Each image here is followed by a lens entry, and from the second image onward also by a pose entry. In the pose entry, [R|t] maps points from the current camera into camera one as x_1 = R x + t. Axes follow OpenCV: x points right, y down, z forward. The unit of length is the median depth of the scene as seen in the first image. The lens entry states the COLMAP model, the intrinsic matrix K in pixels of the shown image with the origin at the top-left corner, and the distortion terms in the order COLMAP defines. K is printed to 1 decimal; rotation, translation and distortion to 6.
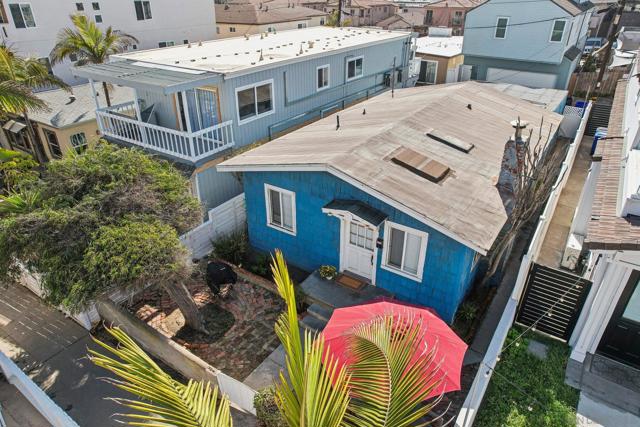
lens RADIAL K [[421.4, 0, 320.0], [0, 421.4, 213.5], [0, 0, 1]] dist [-0.069889, 0.064546]
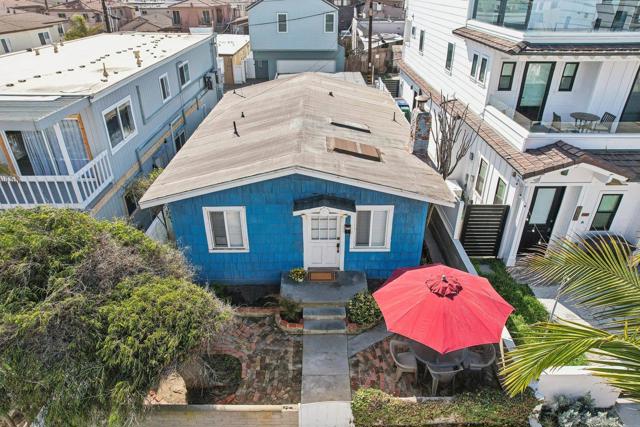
lens RADIAL K [[421.4, 0, 320.0], [0, 421.4, 213.5], [0, 0, 1]] dist [-0.069889, 0.064546]
pose [[0.823009, -0.275352, 0.496828, -0.415731], [0.275086, 0.958450, 0.075505, -0.063361], [-0.496975, 0.074529, 0.864558, 0.112742]]
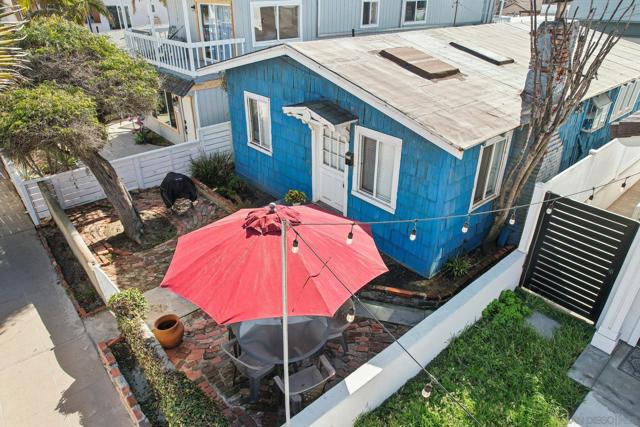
lens RADIAL K [[421.4, 0, 320.0], [0, 421.4, 213.5], [0, 0, 1]] dist [-0.069889, 0.064546]
pose [[0.966057, 0.126284, -0.225358, 0.266768], [-0.127176, 0.991823, 0.010614, 0.163123], [0.224856, 0.018406, 0.974218, 0.234480]]
